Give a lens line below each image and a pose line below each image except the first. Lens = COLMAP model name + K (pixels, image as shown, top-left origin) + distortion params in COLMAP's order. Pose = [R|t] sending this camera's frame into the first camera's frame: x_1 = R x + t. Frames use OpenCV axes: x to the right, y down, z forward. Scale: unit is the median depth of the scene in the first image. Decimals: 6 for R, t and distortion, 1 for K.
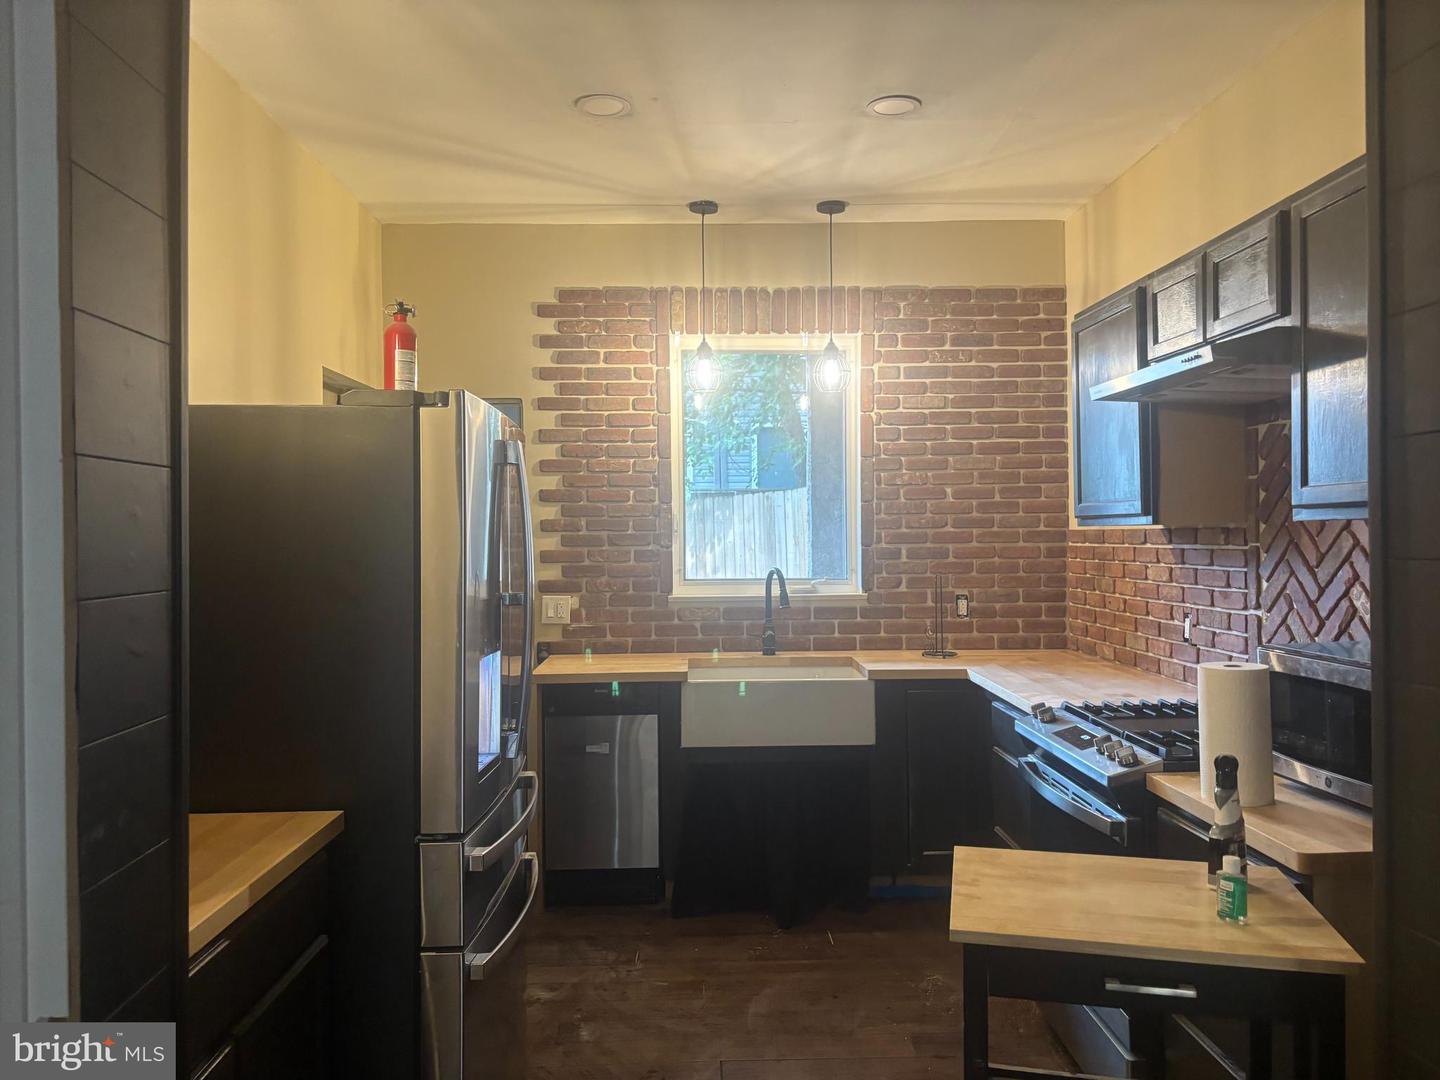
lens RADIAL K [[1094.8, 0, 720.0], [0, 1094.8, 540.0], [0, 0, 1]] dist [0.246867, -0.057045]
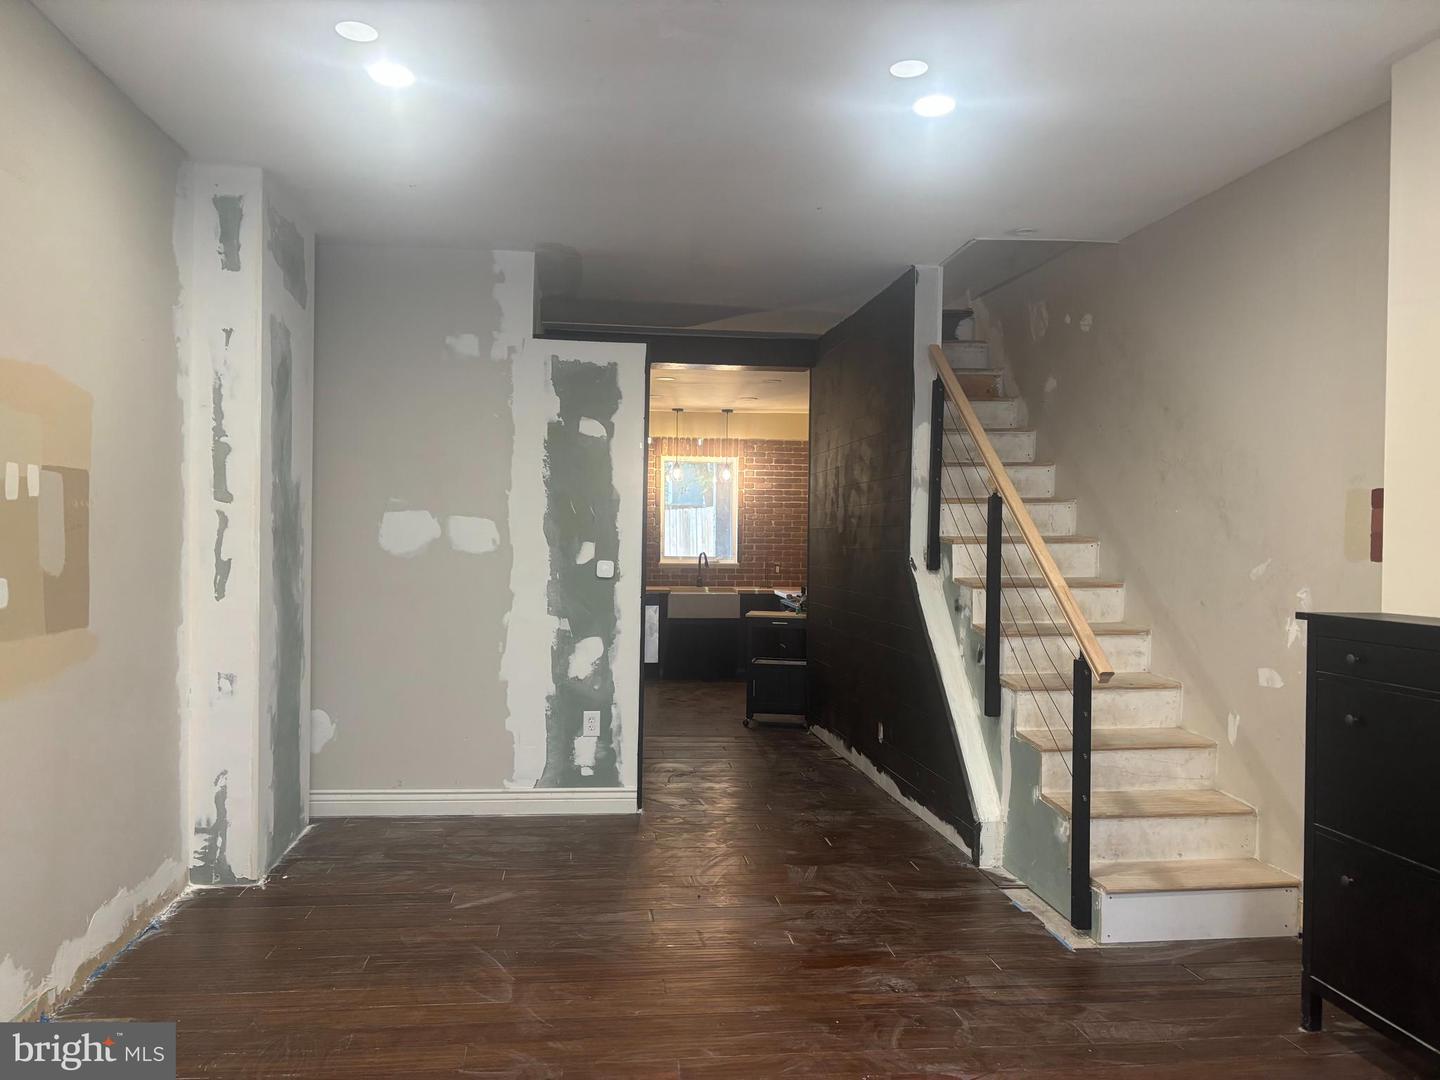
lens RADIAL K [[1094.8, 0, 720.0], [0, 1094.8, 540.0], [0, 0, 1]] dist [0.246867, -0.057045]
pose [[0.995364, 0.020297, 0.094011, -0.139976], [-0.020495, 0.999789, 0.001145, -0.005205], [-0.093968, -0.003066, 0.995571, -1.426206]]
